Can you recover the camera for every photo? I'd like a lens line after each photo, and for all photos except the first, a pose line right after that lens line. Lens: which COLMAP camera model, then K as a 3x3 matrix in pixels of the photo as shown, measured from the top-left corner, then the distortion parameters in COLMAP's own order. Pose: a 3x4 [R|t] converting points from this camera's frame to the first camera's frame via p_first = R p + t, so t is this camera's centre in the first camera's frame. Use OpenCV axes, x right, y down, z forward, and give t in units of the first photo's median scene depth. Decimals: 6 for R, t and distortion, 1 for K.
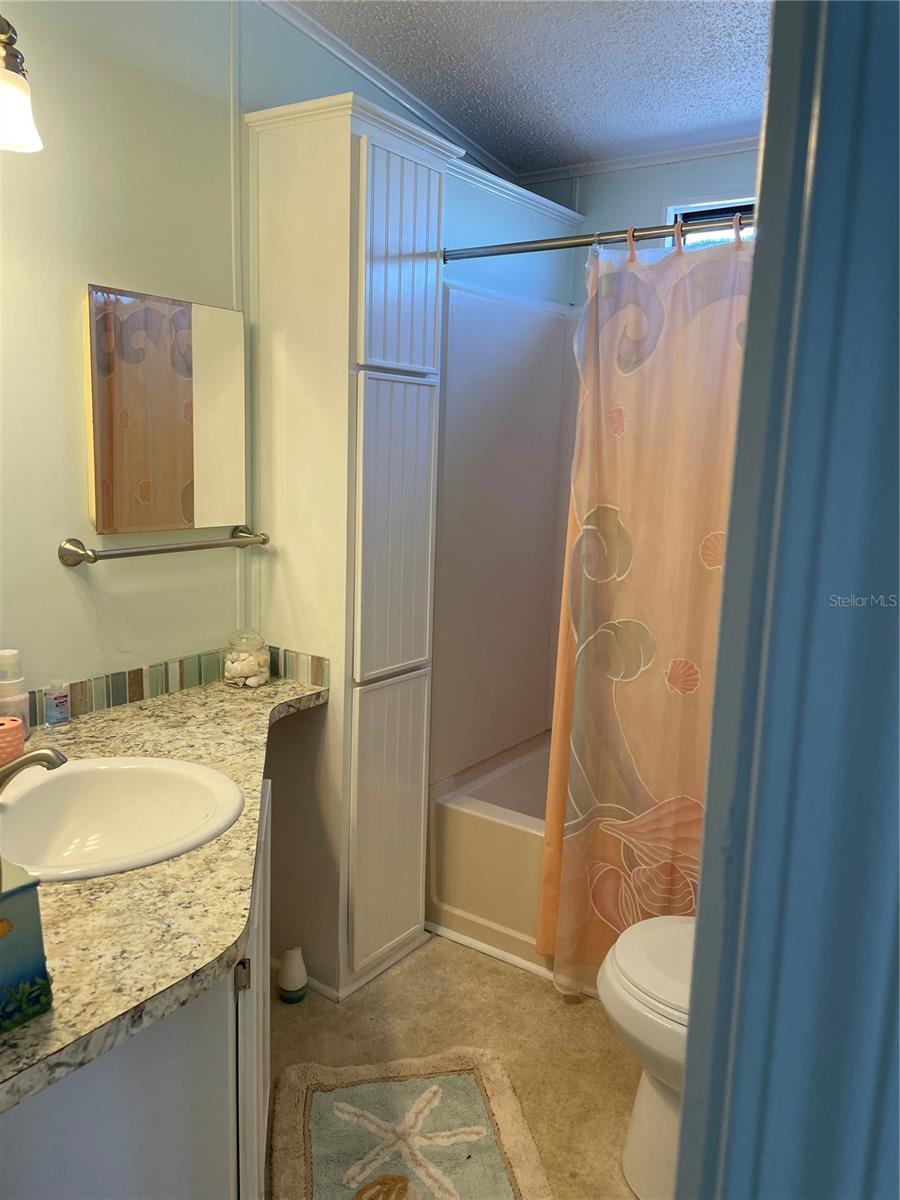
lens RADIAL K [[903.3, 0, 472.8], [0, 903.3, 593.1], [0, 0, 1]] dist [0.100058, -0.131282]
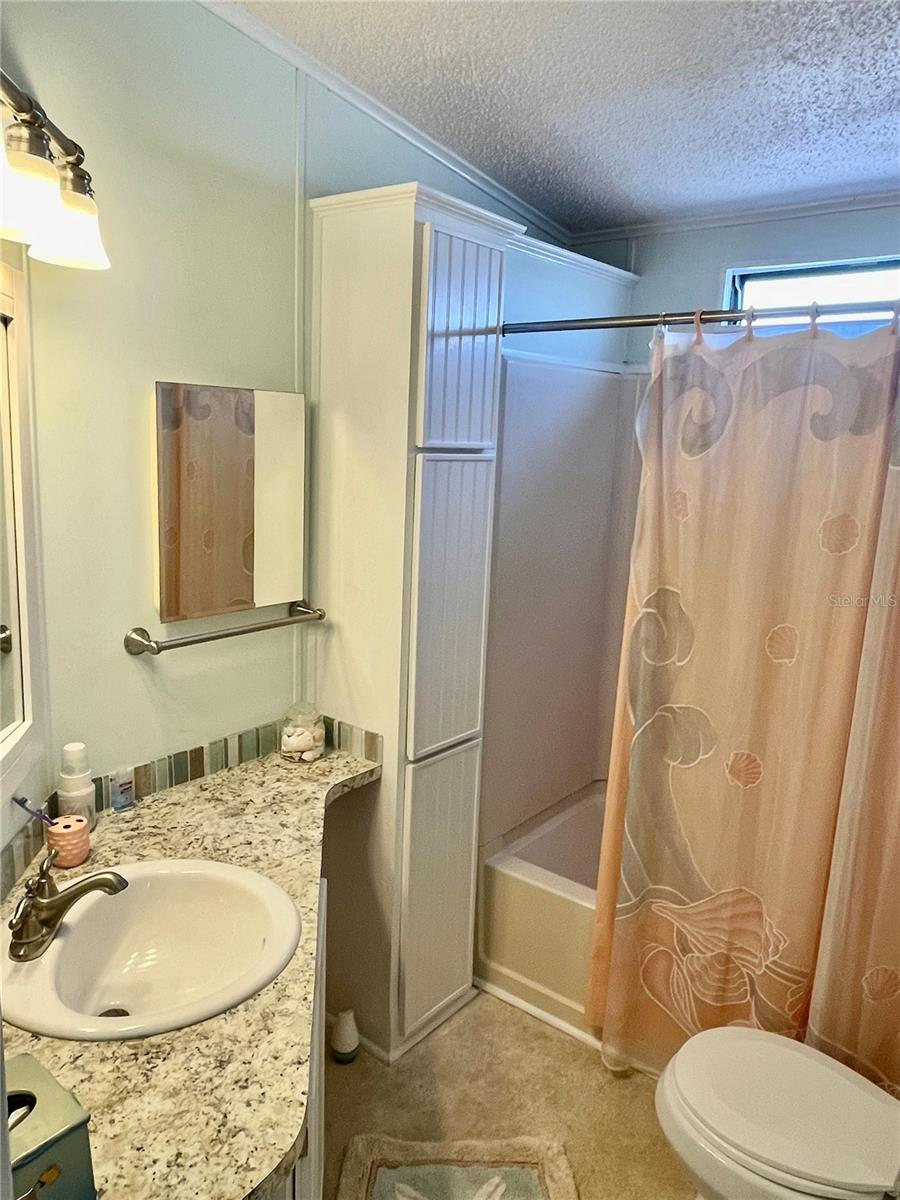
lens RADIAL K [[850.2, 0, 450.0], [0, 850.2, 600.0], [0, 0, 1]] dist [0.000589, 0.000324]
pose [[0.997499, 0.014607, -0.069154, -0.022433], [-0.013508, 0.999775, 0.016329, -0.097108], [0.069377, -0.015354, 0.997472, 0.071655]]
